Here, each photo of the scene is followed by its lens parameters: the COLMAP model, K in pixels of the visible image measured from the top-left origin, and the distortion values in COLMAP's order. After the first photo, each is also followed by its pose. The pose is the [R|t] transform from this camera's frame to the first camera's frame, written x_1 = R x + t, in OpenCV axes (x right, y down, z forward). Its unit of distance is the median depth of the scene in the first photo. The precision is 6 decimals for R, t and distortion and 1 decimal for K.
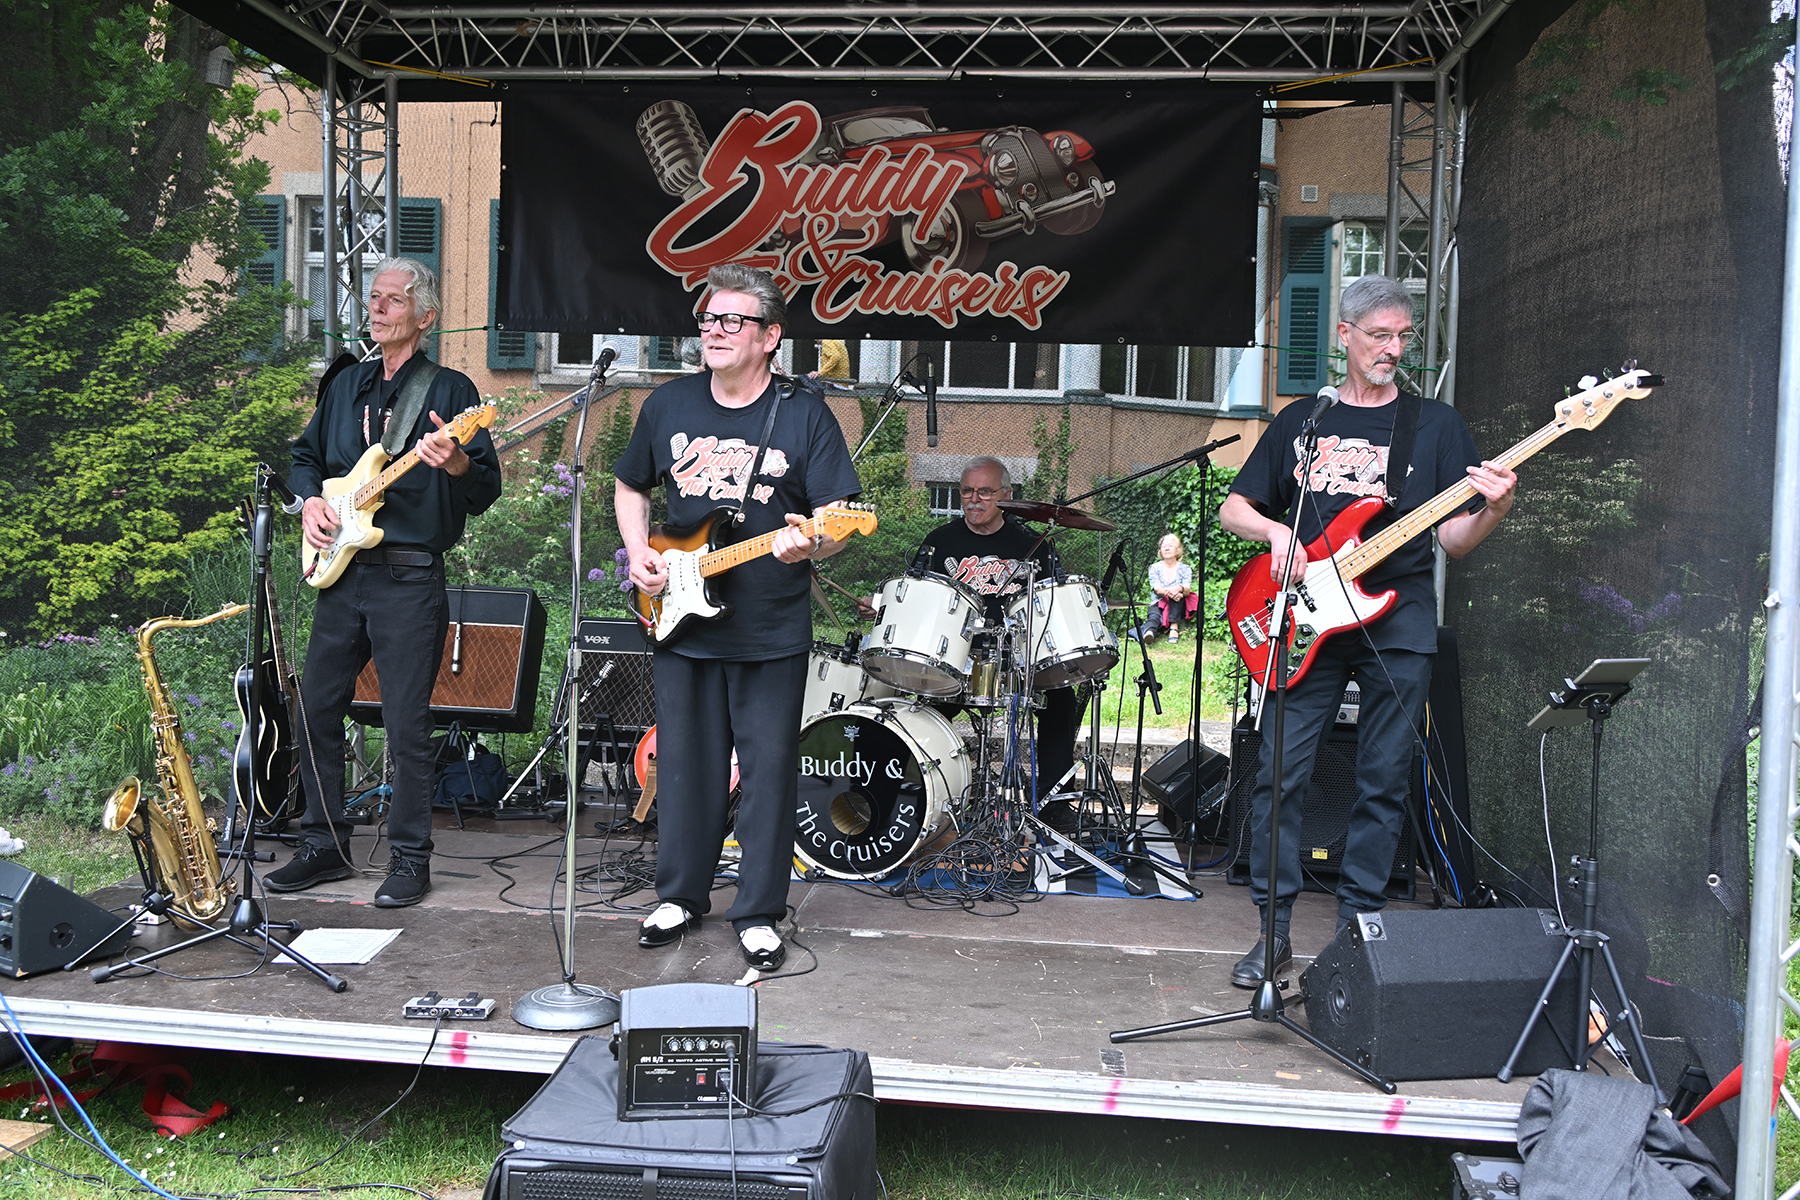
lens RADIAL K [[1661.7, 0, 900.0], [0, 1661.7, 600.0], [0, 0, 1]] dist [0.009054, 0.001551]
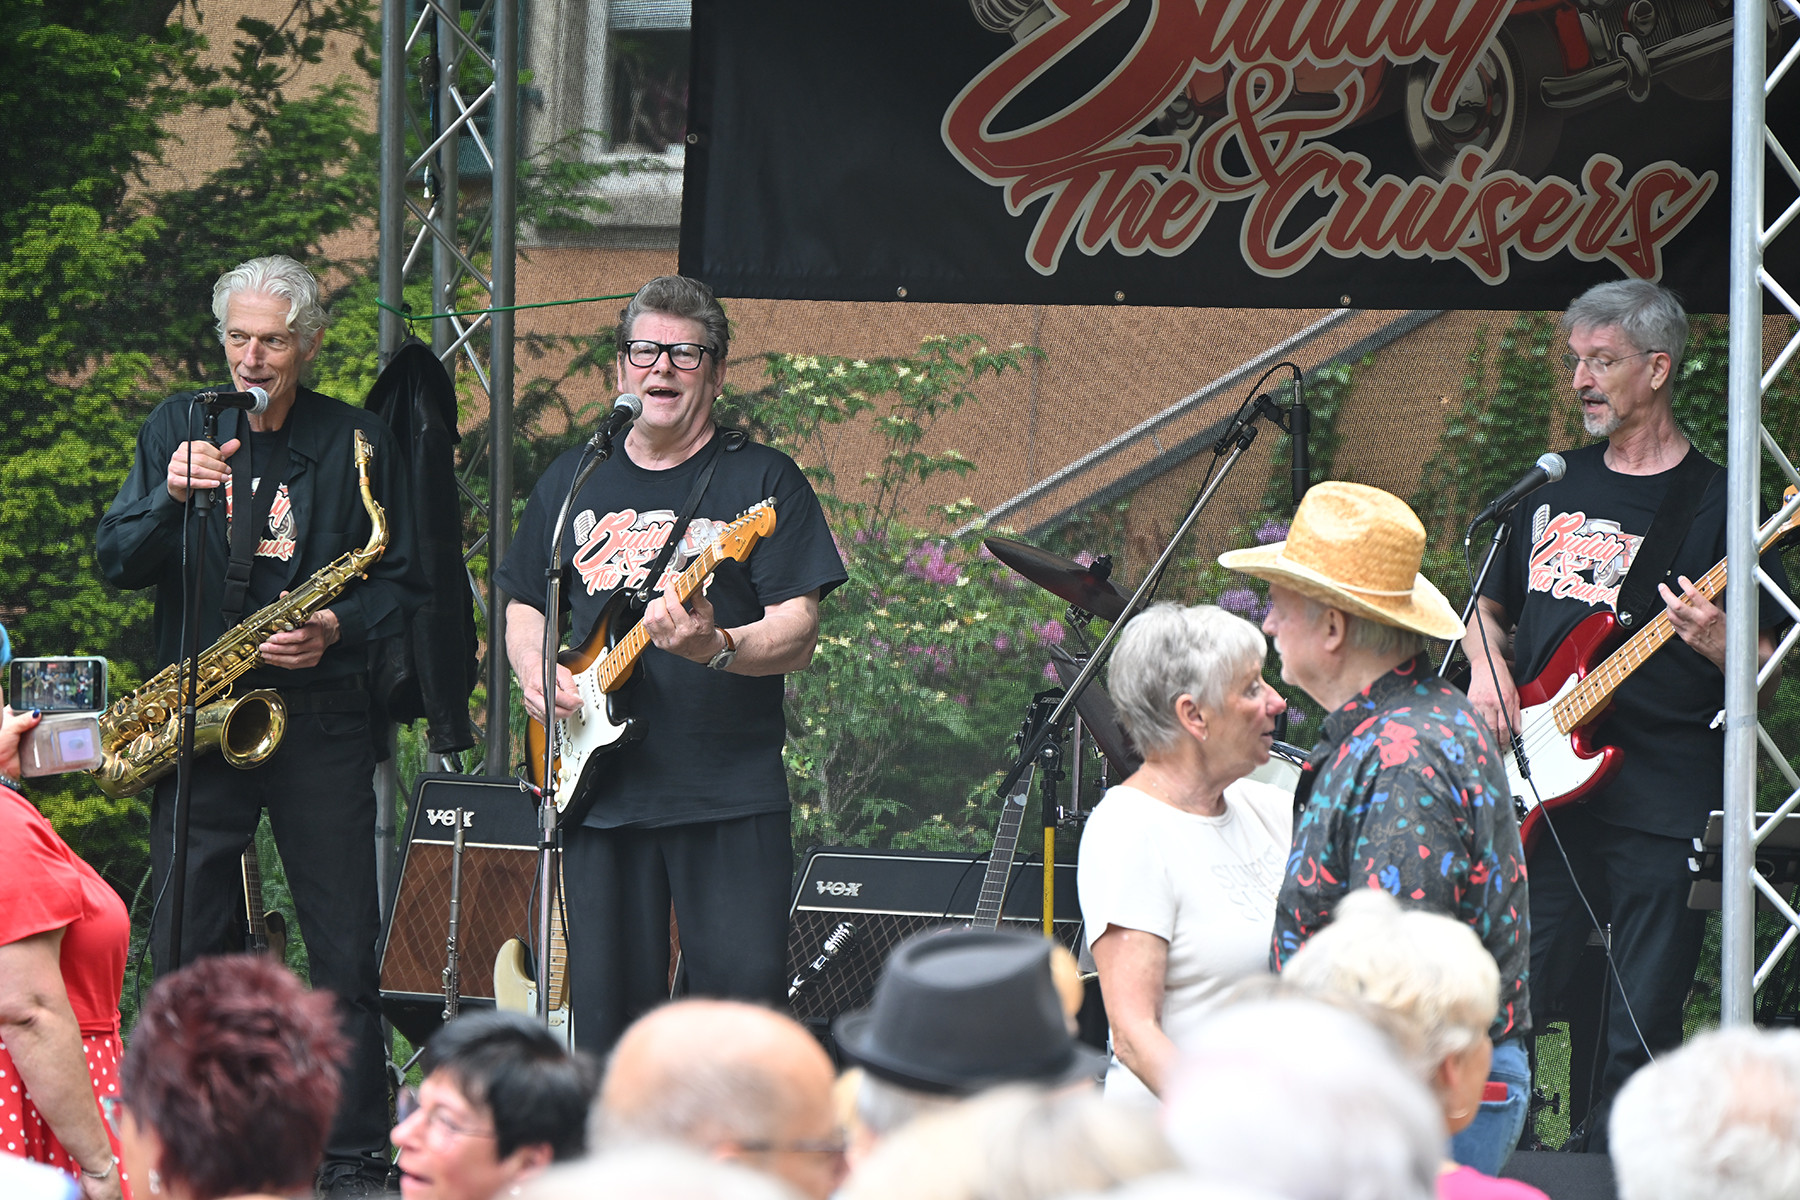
lens RADIAL K [[8982.4, 0, 900.0], [0, 8982.4, 600.0], [0, 0, 1]] dist [0.127033, -1.874243]
pose [[0.942253, -0.001622, -0.334898, 0.779122], [-0.020939, 0.997746, -0.063746, 0.112173], [0.334246, 0.067077, 0.940096, -1.639018]]
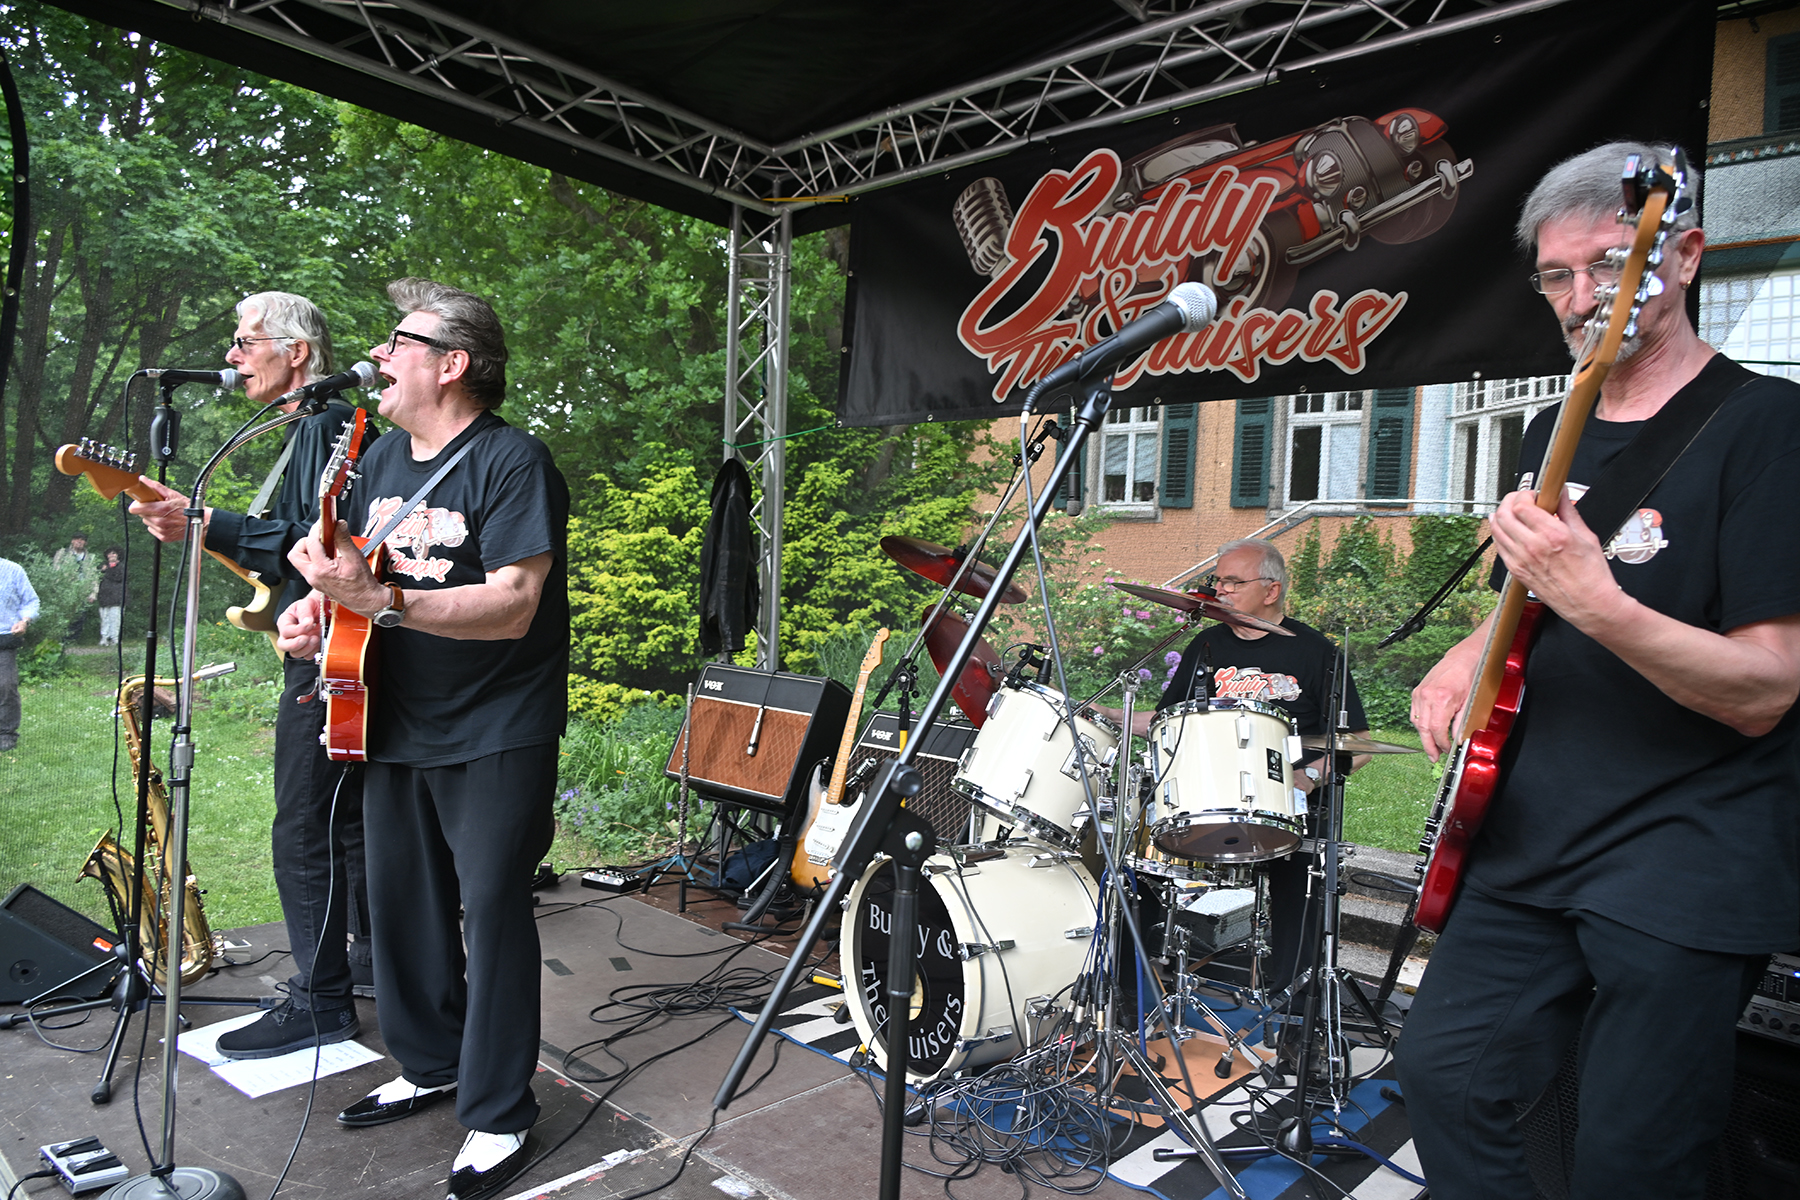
lens RADIAL K [[1191.7, 0, 872.0], [0, 1191.7, 587.7], [0, 0, 1]] dist [0.000716, -0.000402]
pose [[0.793587, 0.010807, -0.608360, 0.235077], [-0.063651, 0.995831, -0.065339, -0.015589], [0.605118, 0.090575, 0.790967, 0.441529]]
